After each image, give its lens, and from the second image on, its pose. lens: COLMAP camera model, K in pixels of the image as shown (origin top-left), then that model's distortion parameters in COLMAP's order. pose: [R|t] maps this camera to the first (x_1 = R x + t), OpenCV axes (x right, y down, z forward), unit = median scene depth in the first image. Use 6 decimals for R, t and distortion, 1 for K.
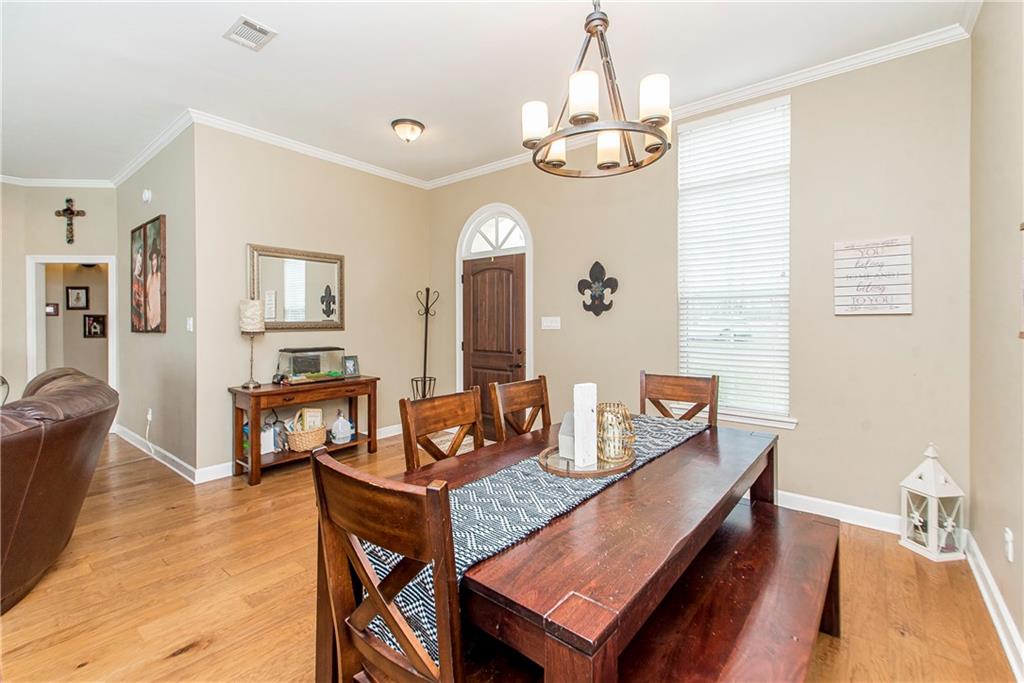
lens RADIAL K [[448.6, 0, 499.8], [0, 448.6, 326.7], [0, 0, 1]] dist [0.010621, -0.003211]
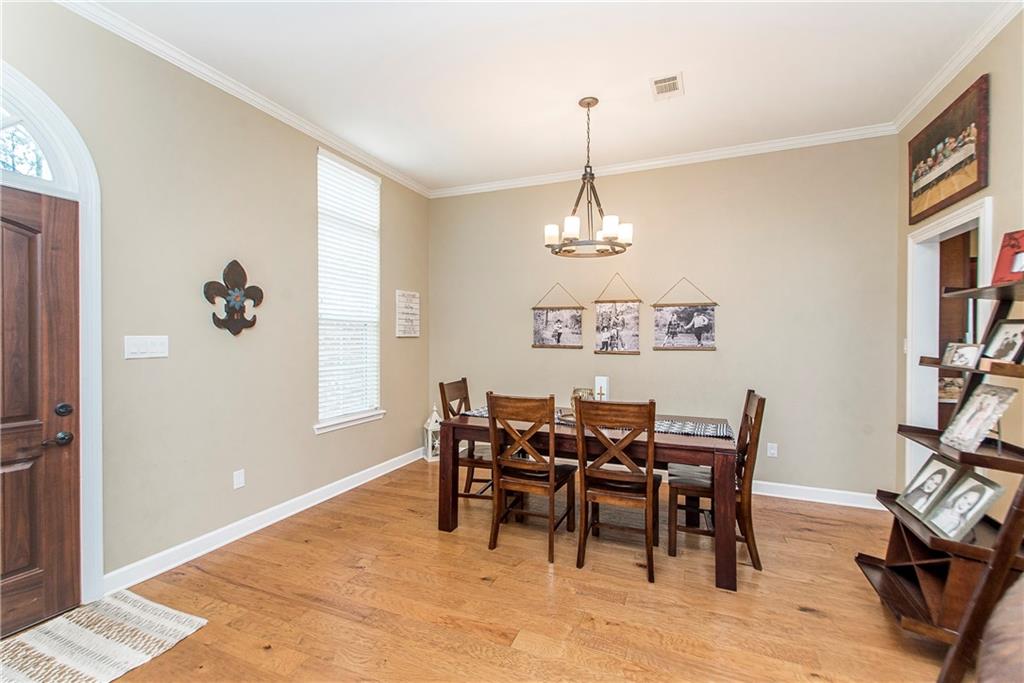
lens RADIAL K [[448.6, 0, 509.2], [0, 448.6, 338.9], [0, 0, 1]] dist [0.010621, -0.003211]
pose [[-0.291148, -0.005338, 0.956663, -0.619461], [0.005327, 0.999960, 0.007201, -0.021200], [-0.956663, 0.007193, -0.291107, 0.799325]]
